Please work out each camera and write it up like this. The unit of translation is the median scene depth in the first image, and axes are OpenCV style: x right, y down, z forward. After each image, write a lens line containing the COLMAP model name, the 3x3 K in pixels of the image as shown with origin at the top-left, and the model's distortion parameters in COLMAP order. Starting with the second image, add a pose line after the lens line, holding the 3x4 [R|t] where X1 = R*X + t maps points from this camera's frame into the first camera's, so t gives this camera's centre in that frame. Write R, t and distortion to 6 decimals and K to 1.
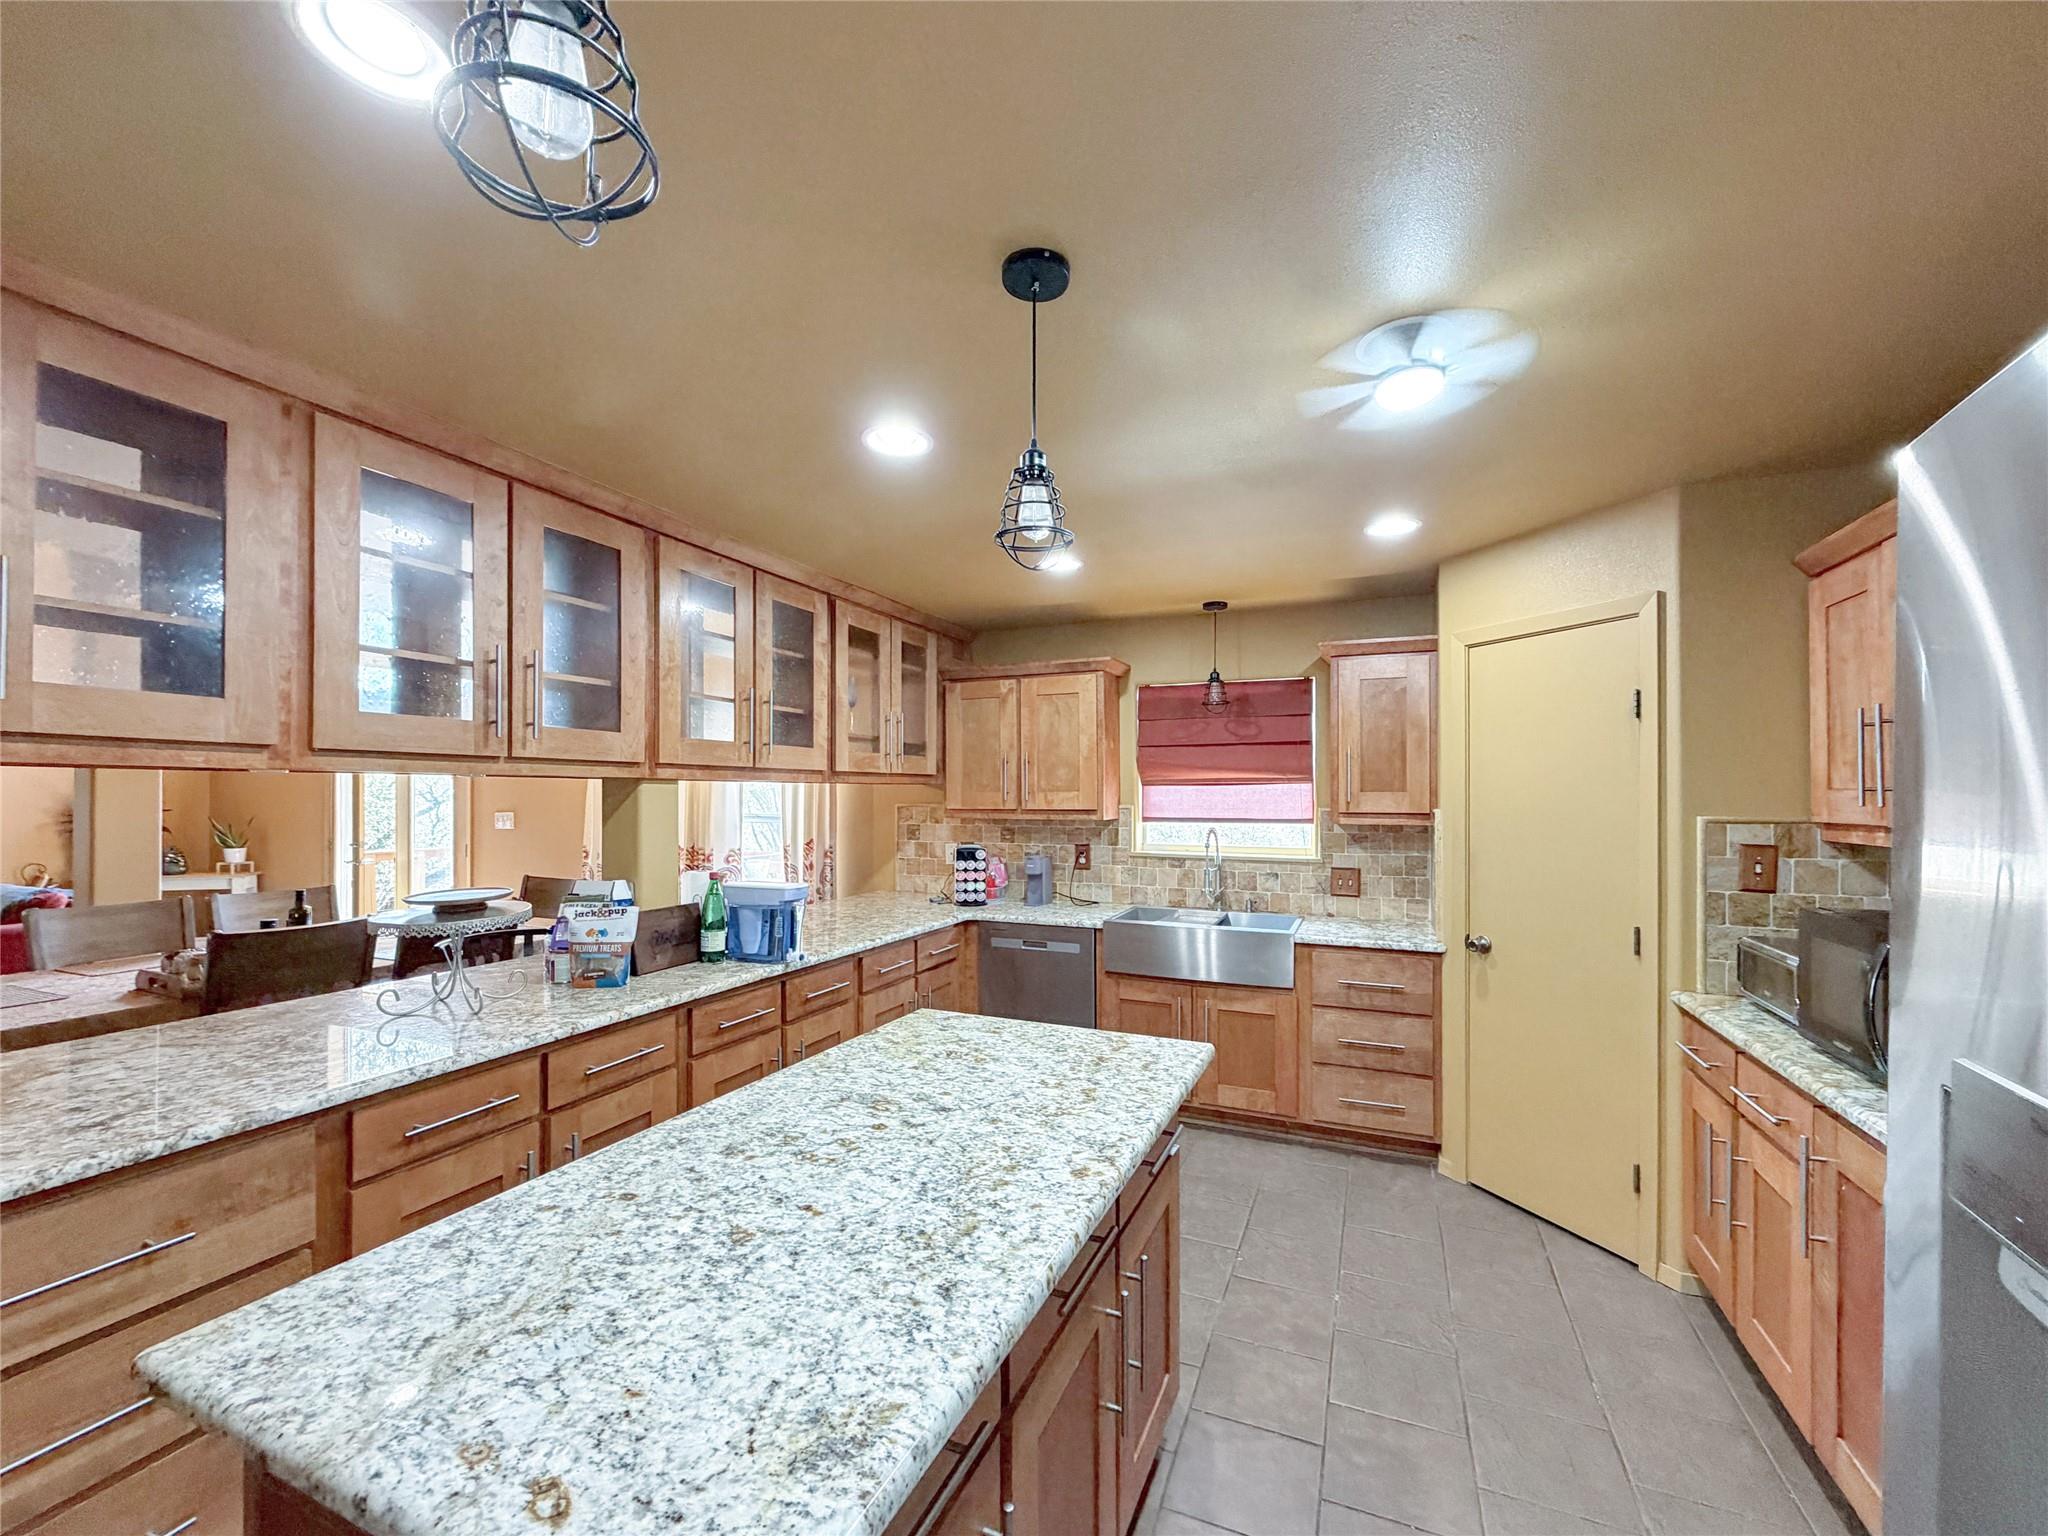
lens RADIAL K [[825.7, 0, 1069.6], [0, 825.7, 787.0], [0, 0, 1]] dist [-0.001334, 0.000411]
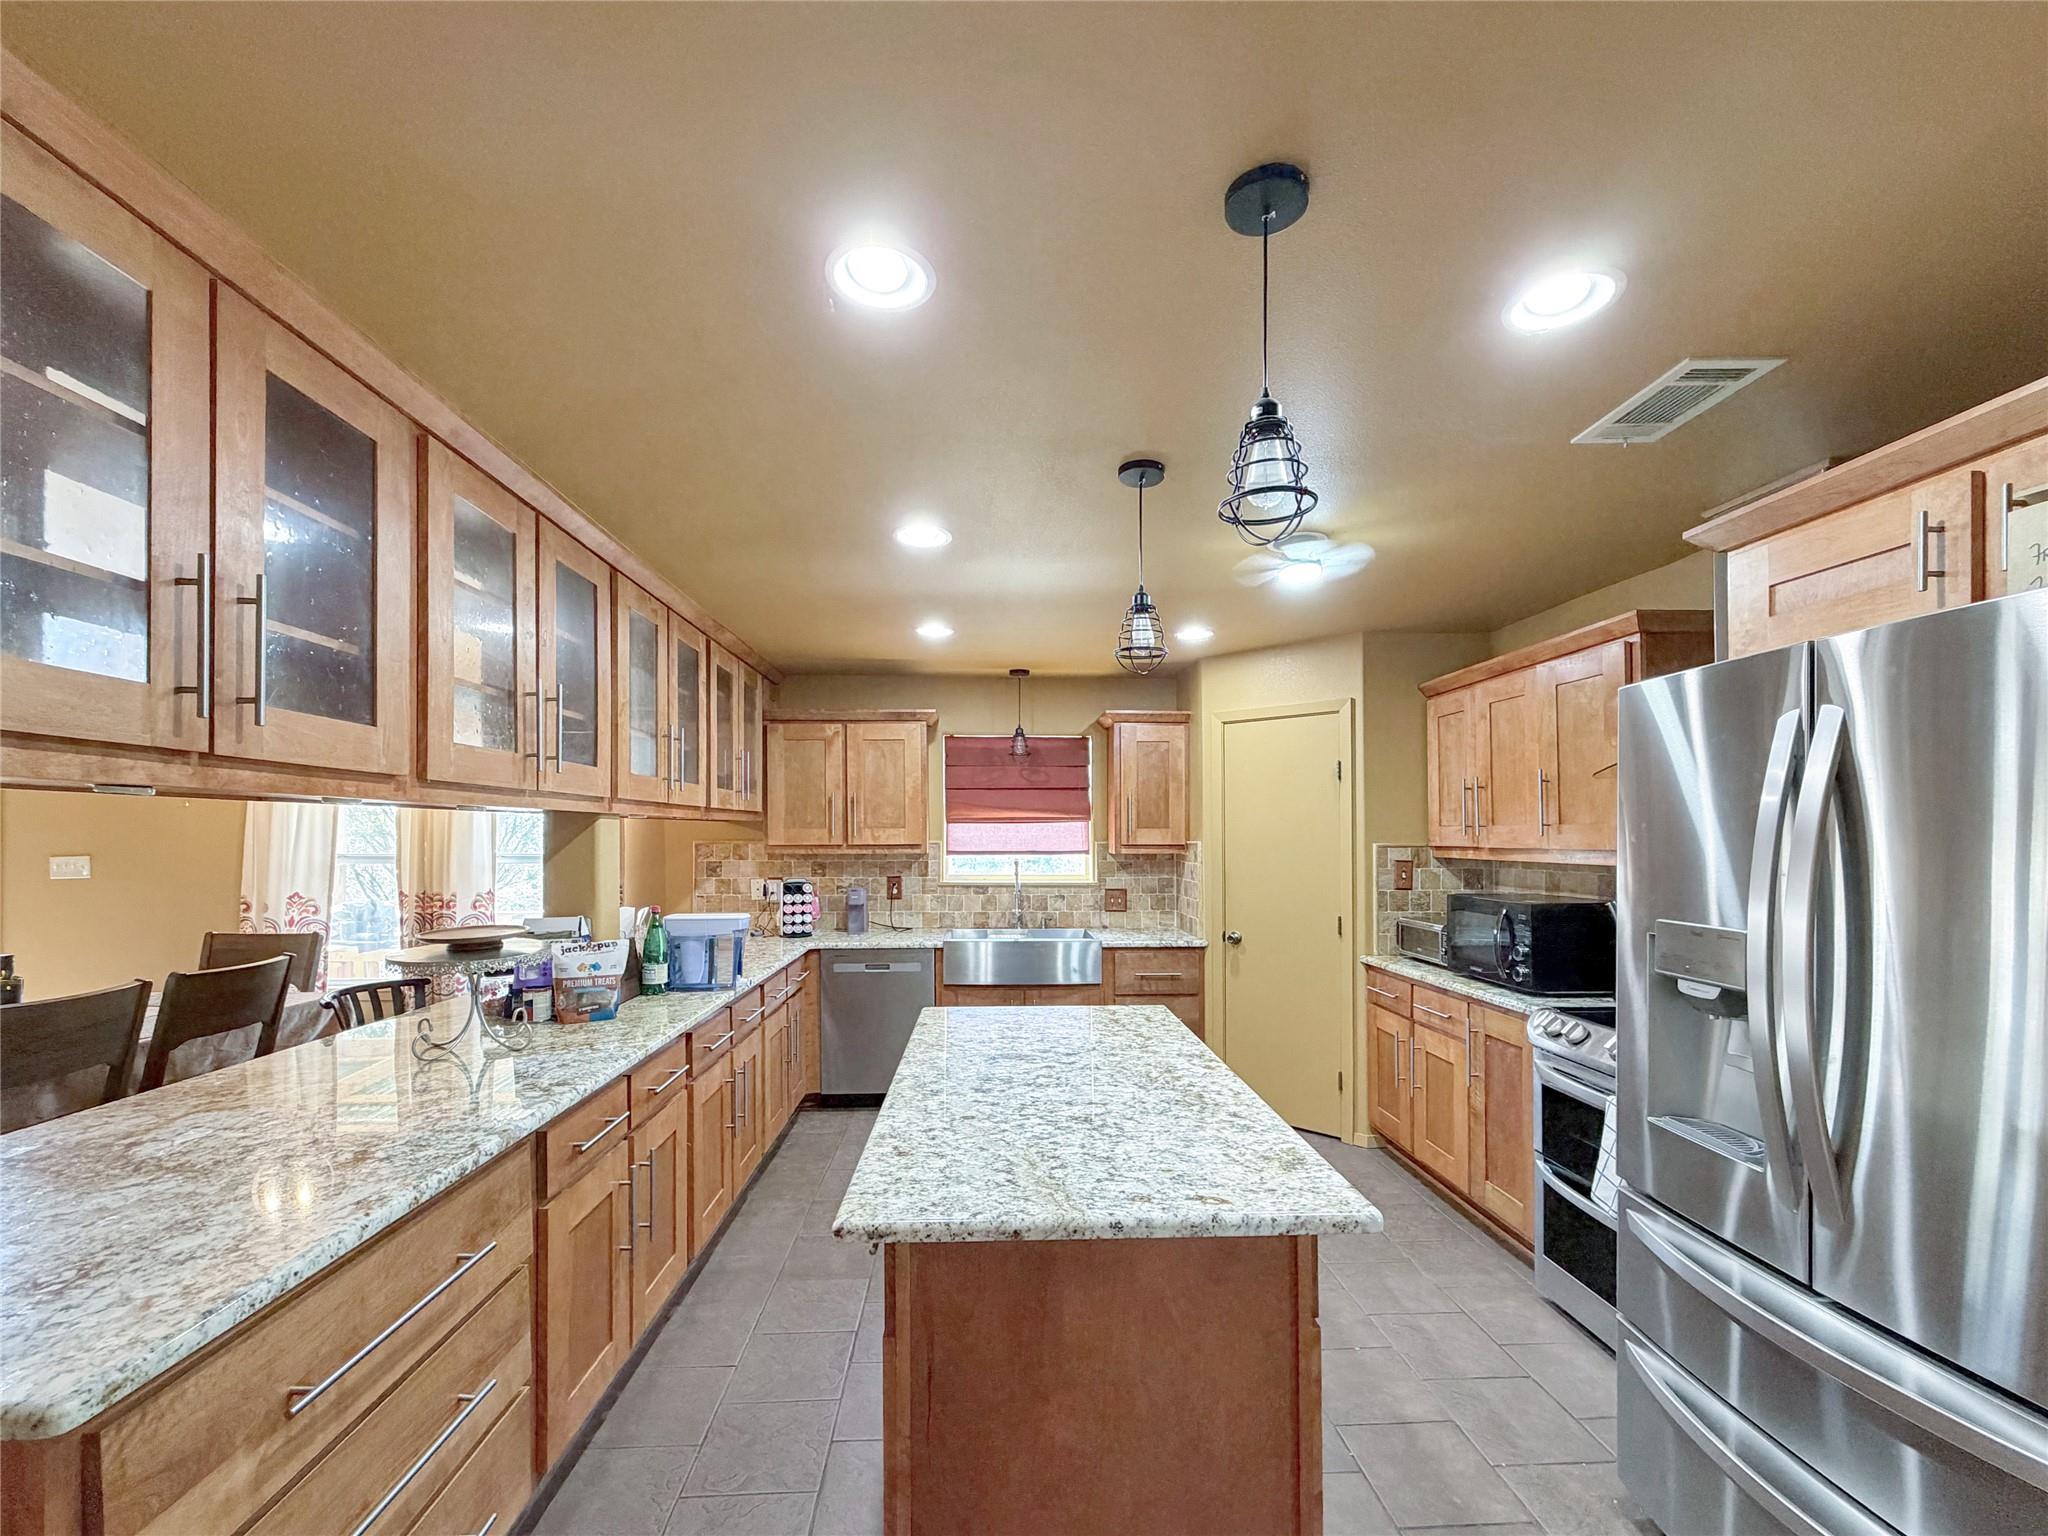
lens RADIAL K [[825.7, 0, 1056.8], [0, 825.7, 818.7], [0, 0, 1]] dist [-0.001334, 0.000411]
pose [[0.896237, 0.005727, 0.443538, -0.370338], [-0.001412, 0.999948, -0.010057, 0.004313], [-0.443573, 0.008387, 0.896199, -0.110498]]
